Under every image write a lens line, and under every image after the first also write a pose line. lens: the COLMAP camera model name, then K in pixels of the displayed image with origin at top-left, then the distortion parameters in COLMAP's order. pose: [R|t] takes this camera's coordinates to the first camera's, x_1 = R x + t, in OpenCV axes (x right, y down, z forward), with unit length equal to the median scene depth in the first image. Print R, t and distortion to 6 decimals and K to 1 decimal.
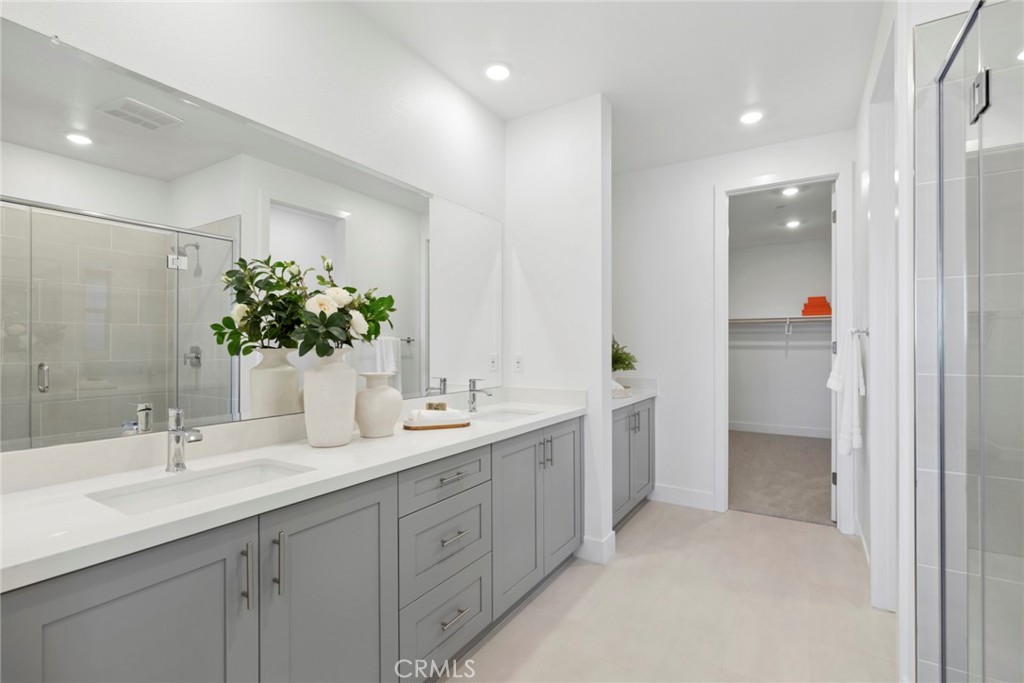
lens RADIAL K [[465.8, 0, 511.5], [0, 465.8, 346.9], [0, 0, 1]] dist [0.000874, -0.000301]
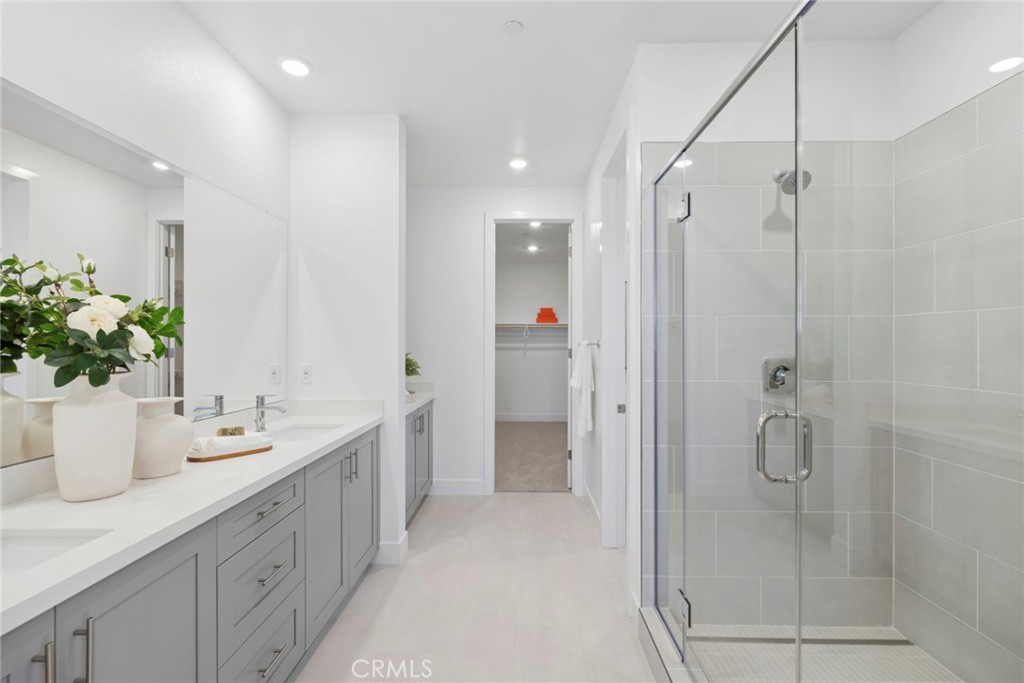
lens RADIAL K [[465.8, 0, 506.1], [0, 465.8, 342.4], [0, 0, 1]] dist [0.000874, -0.000301]
pose [[0.861151, 0.000107, 0.508349, -0.131306], [-0.000827, 0.999999, 0.001191, -0.034377], [-0.508348, -0.001446, 0.861150, -0.021147]]
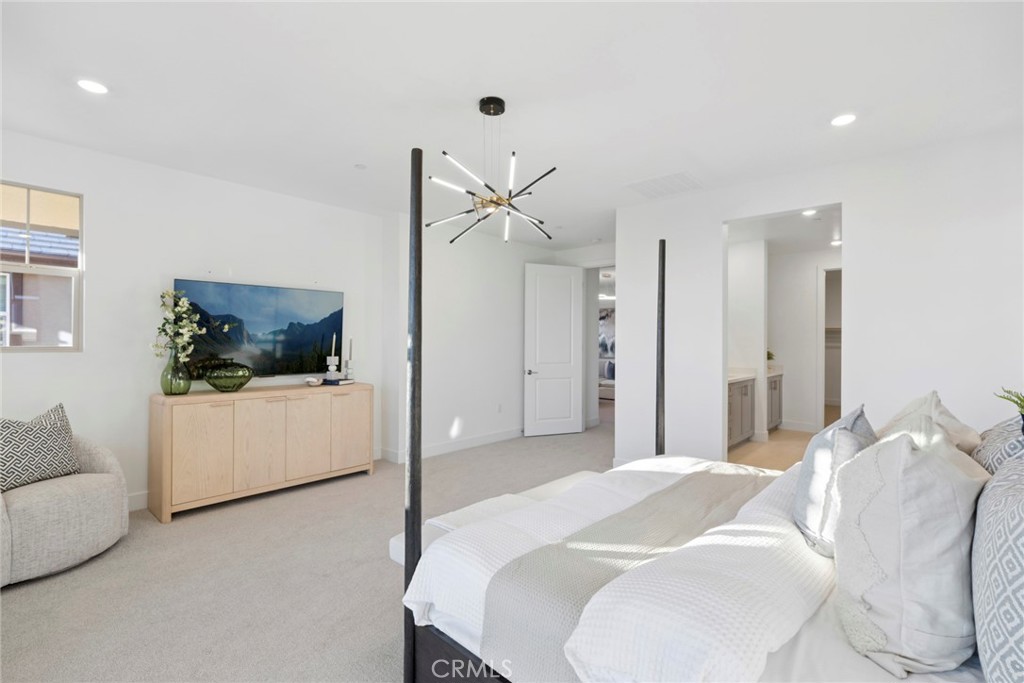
lens RADIAL K [[465.8, 0, 509.5], [0, 465.8, 344.7], [0, 0, 1]] dist [0.000874, -0.000301]
pose [[0.987154, 0.006847, -0.159622, -0.697718], [-0.006531, 0.999976, 0.002500, -0.019015], [0.159636, -0.001425, 0.987175, -1.513637]]
